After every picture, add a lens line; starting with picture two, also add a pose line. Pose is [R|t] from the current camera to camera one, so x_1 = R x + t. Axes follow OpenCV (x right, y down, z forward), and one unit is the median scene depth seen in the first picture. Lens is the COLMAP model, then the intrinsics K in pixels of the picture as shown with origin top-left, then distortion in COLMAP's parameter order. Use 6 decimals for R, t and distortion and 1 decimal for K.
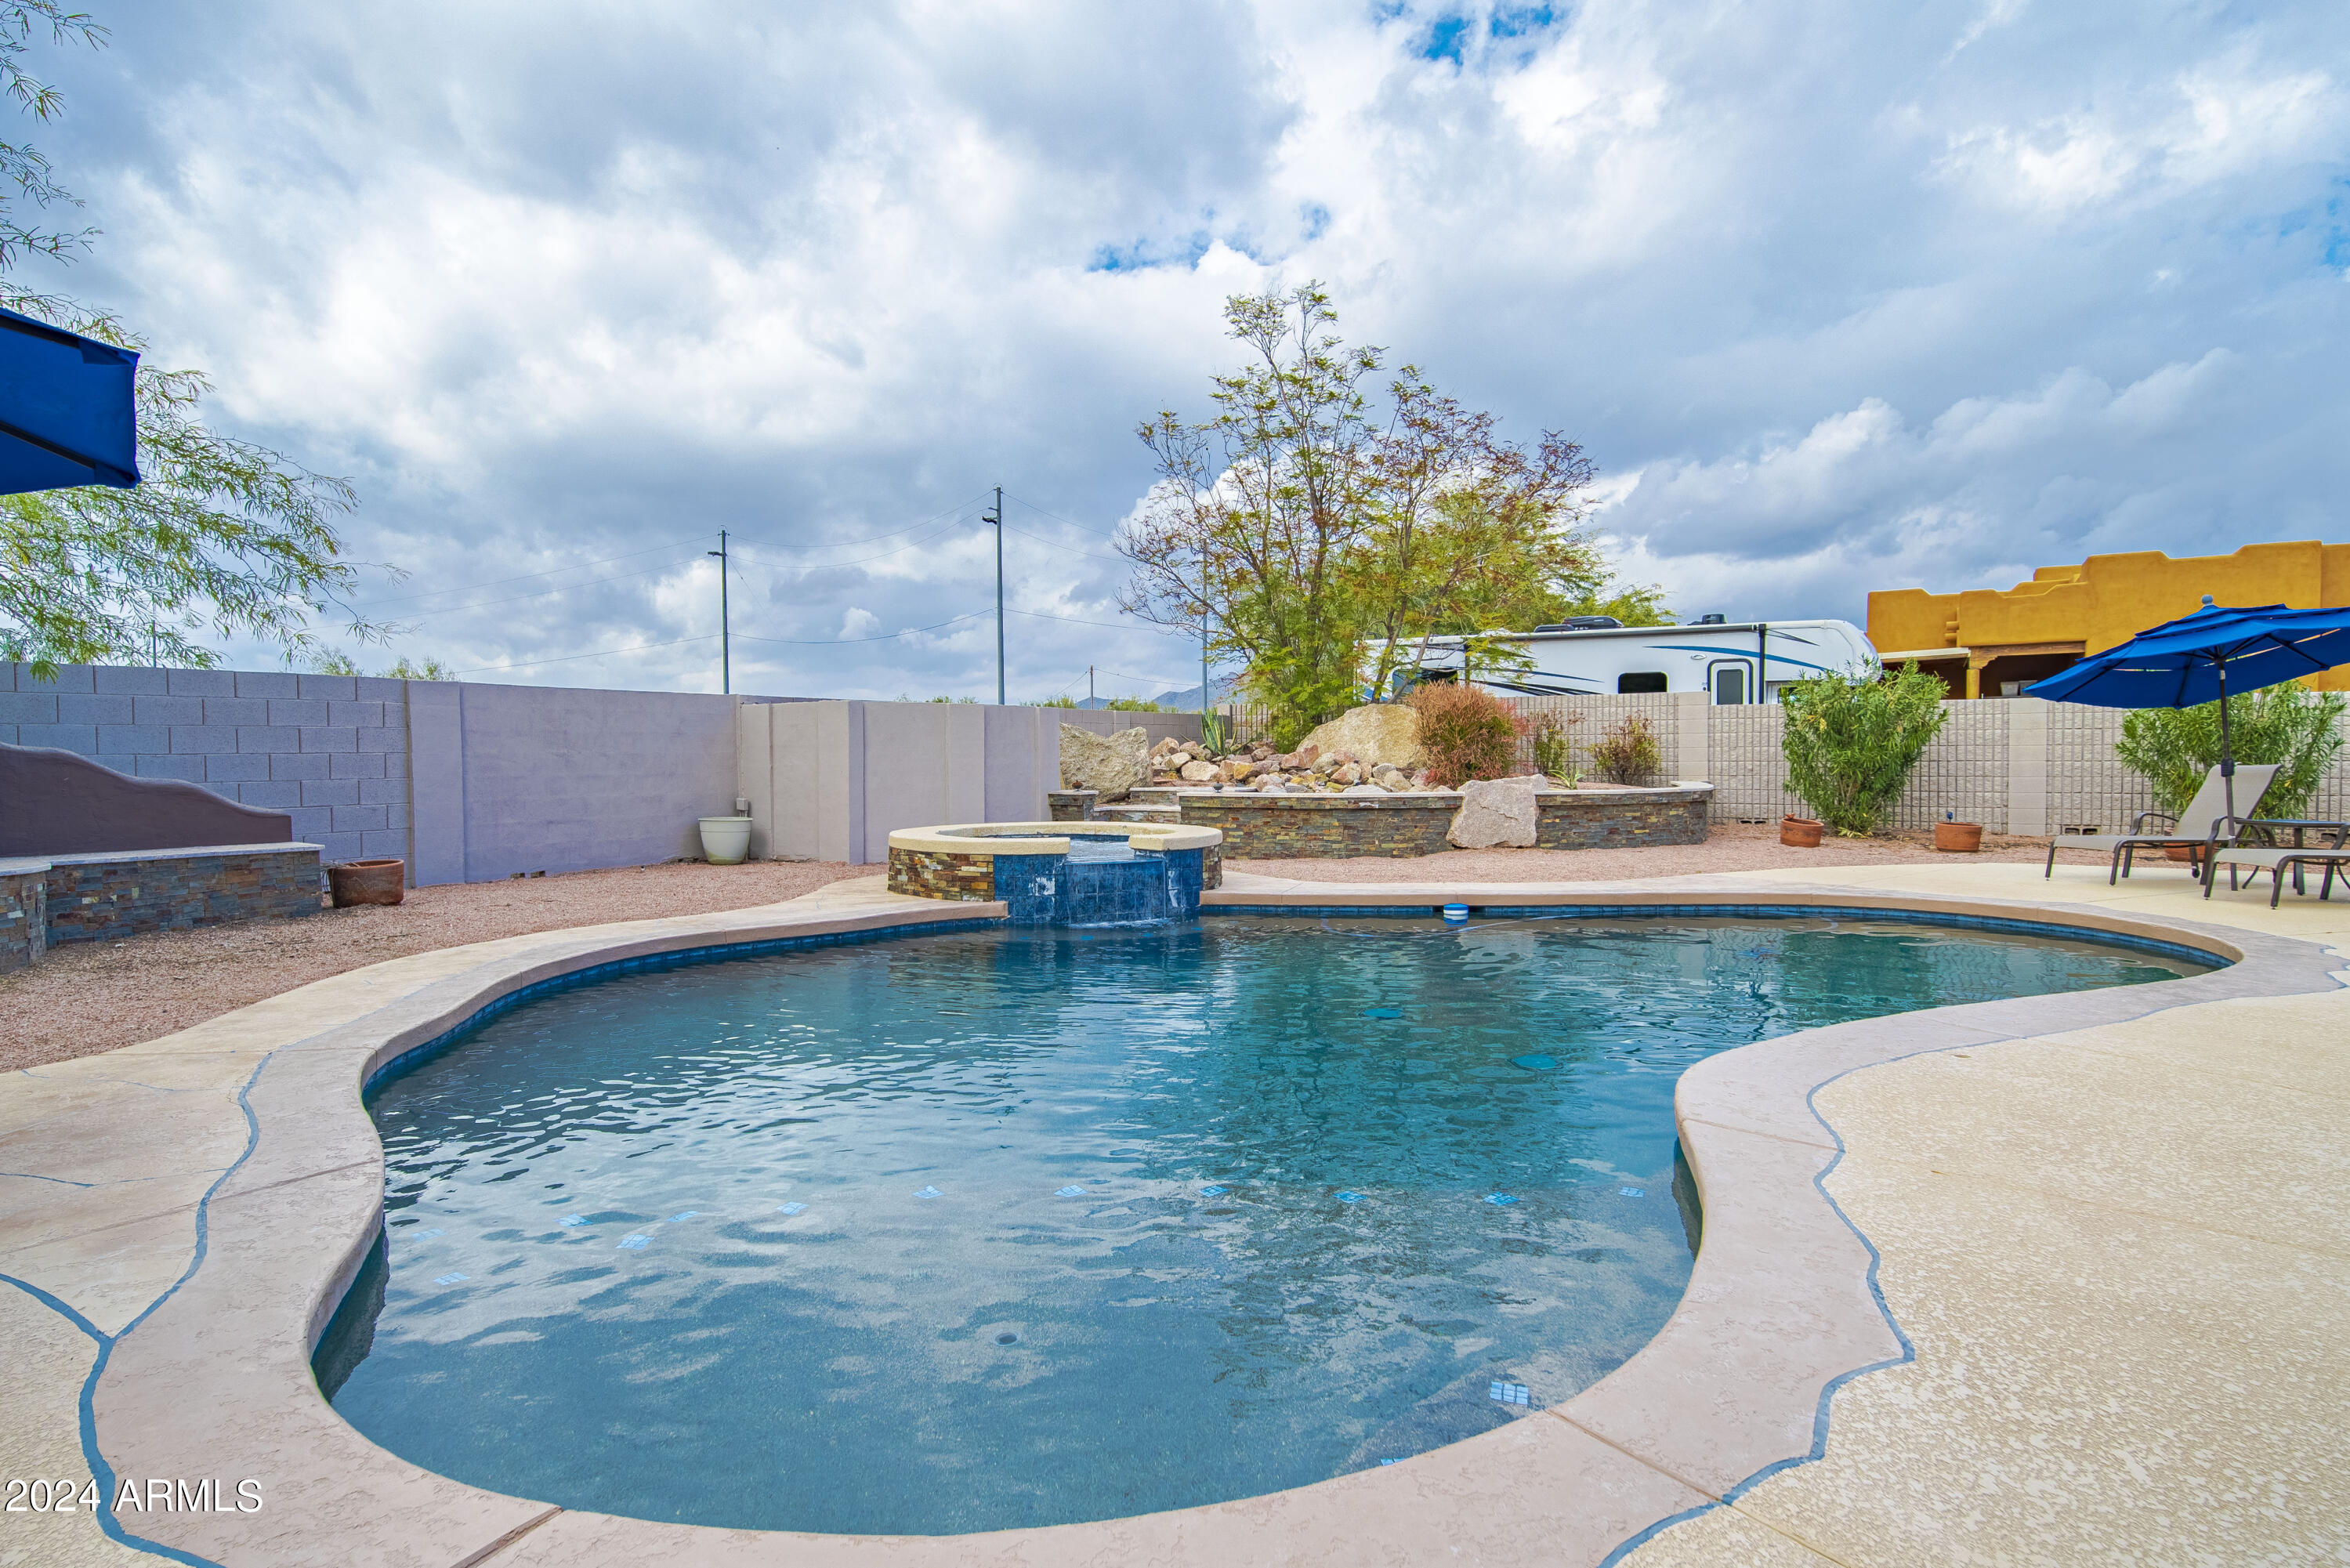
lens RADIAL K [[1239.2, 0, 1185.3], [0, 1239.2, 760.6], [0, 0, 1]] dist [0.001610, -0.000095]
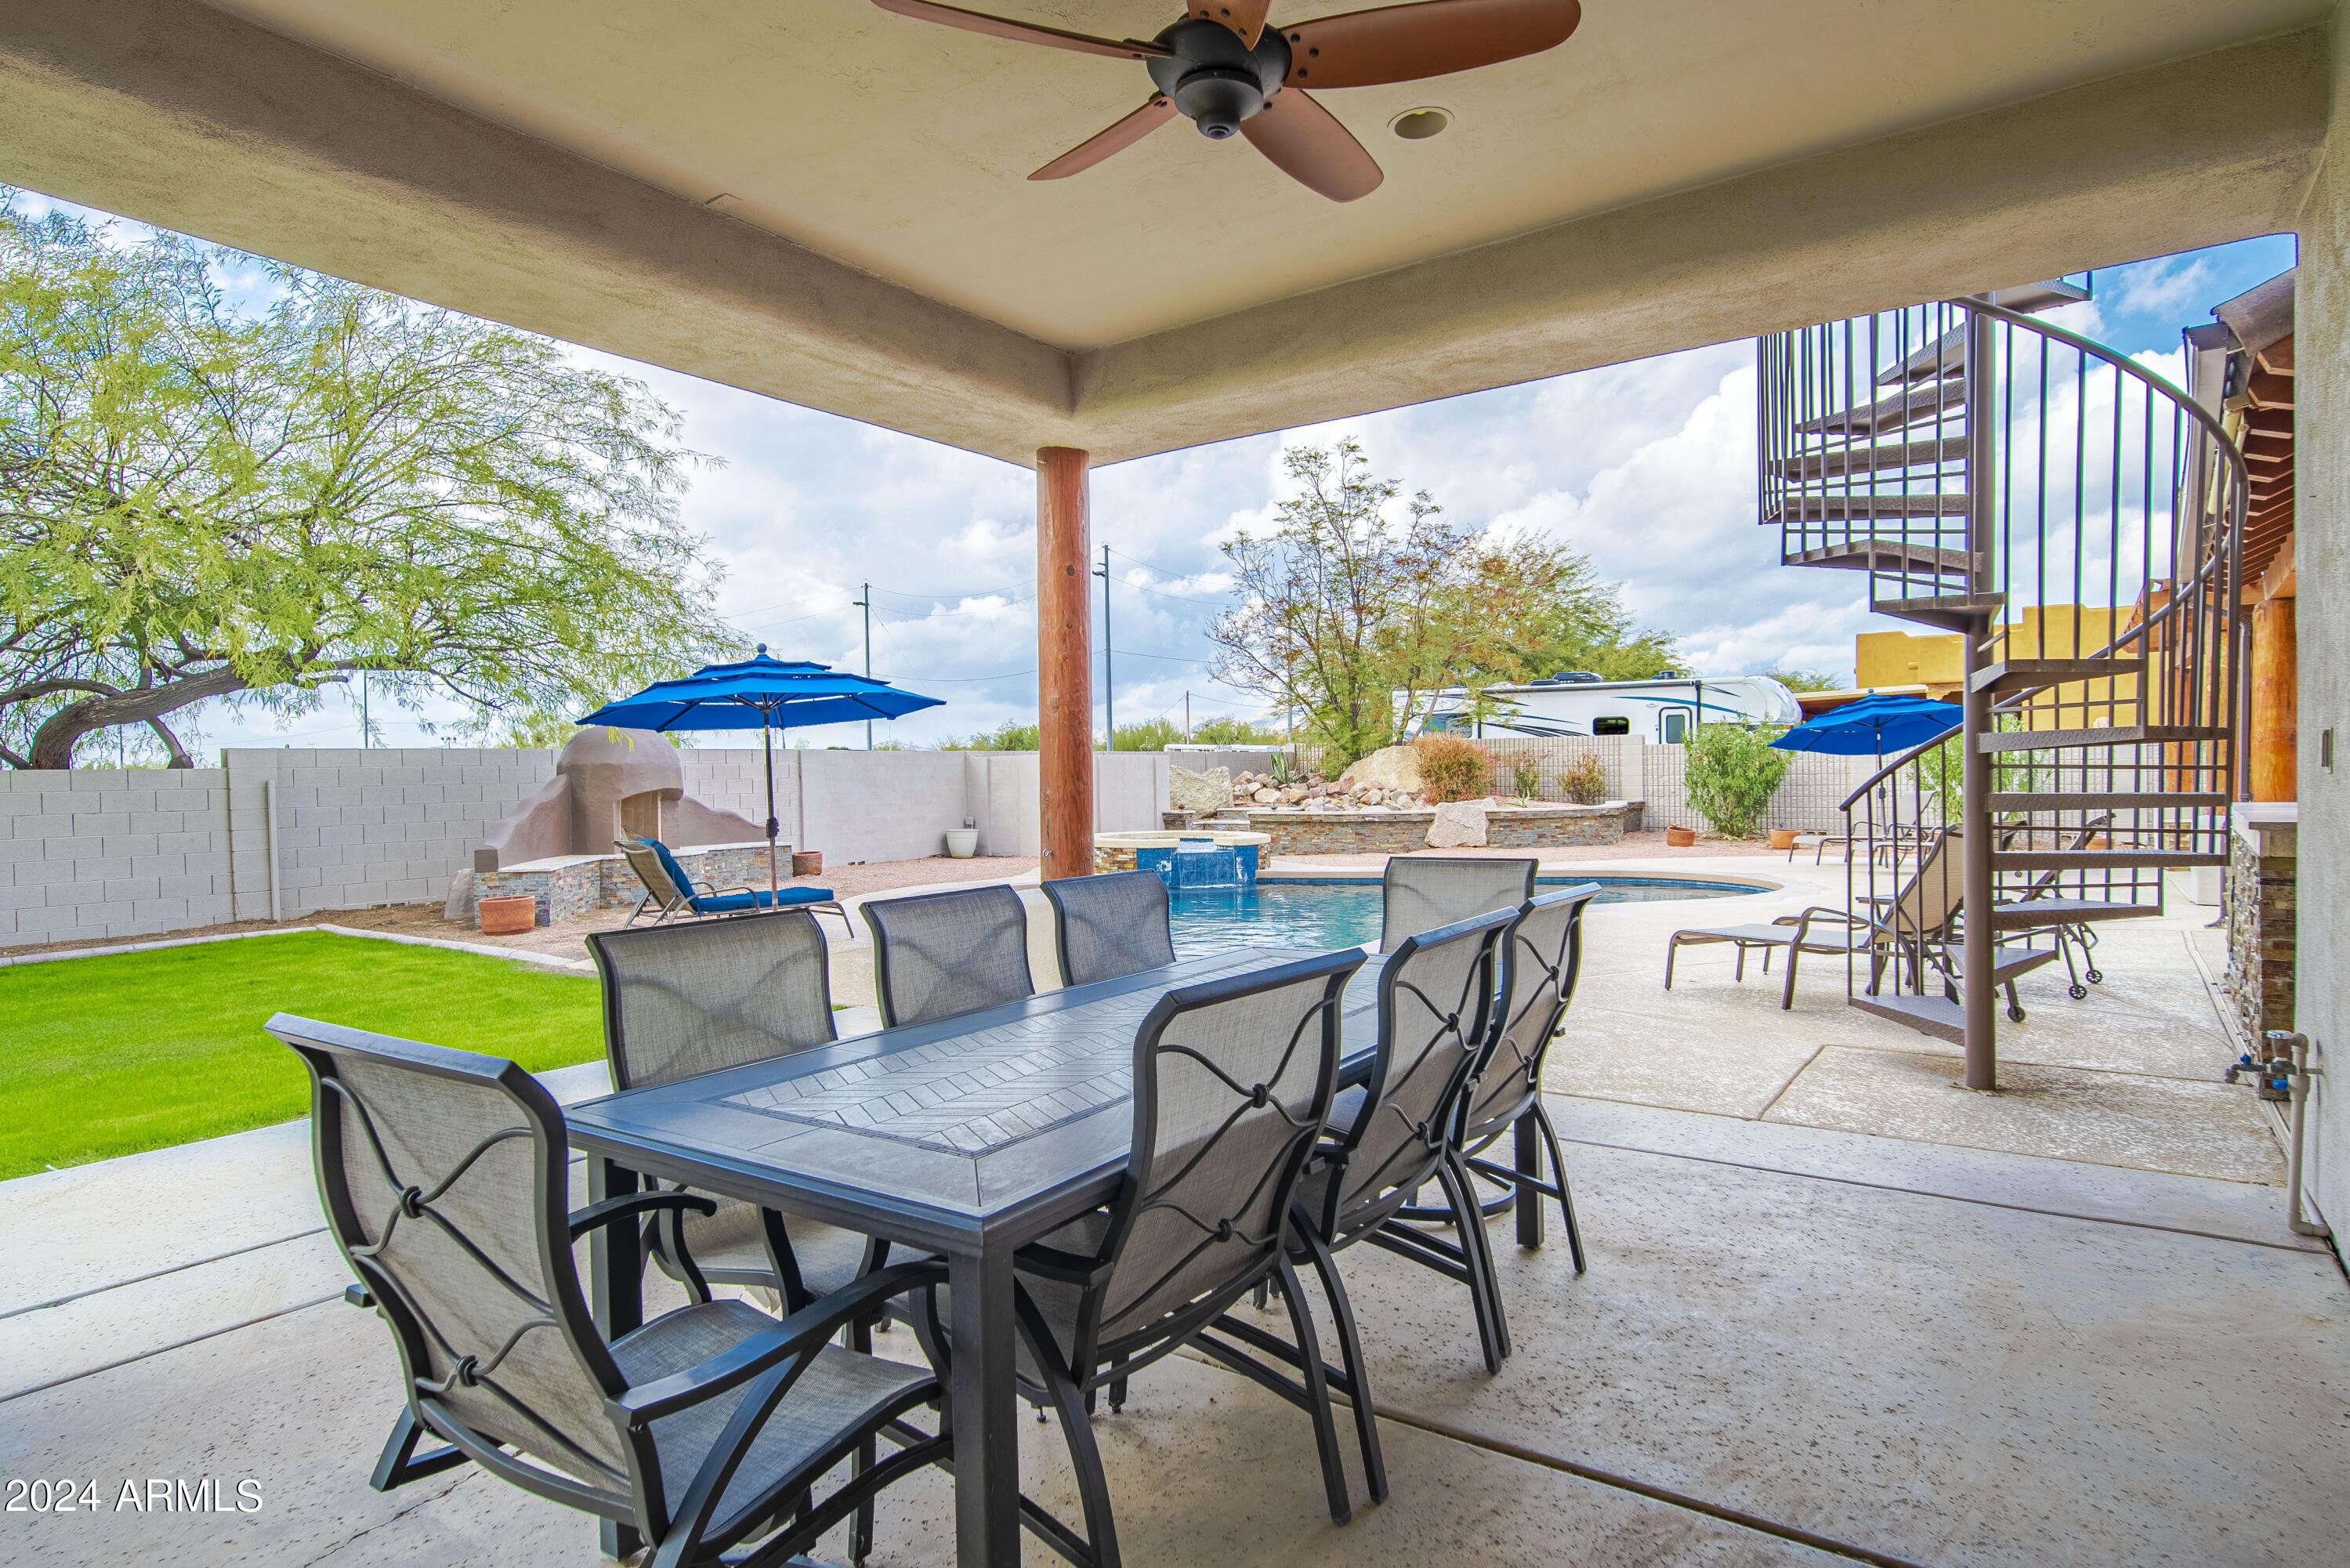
lens RADIAL K [[1239.2, 0, 1173.7], [0, 1239.2, 769.5], [0, 0, 1]] dist [0.001610, -0.000095]
pose [[0.996336, -0.008832, -0.085073, 0.028524], [0.008223, 0.999938, -0.007502, -0.012967], [0.085134, 0.006775, 0.996347, -0.440290]]
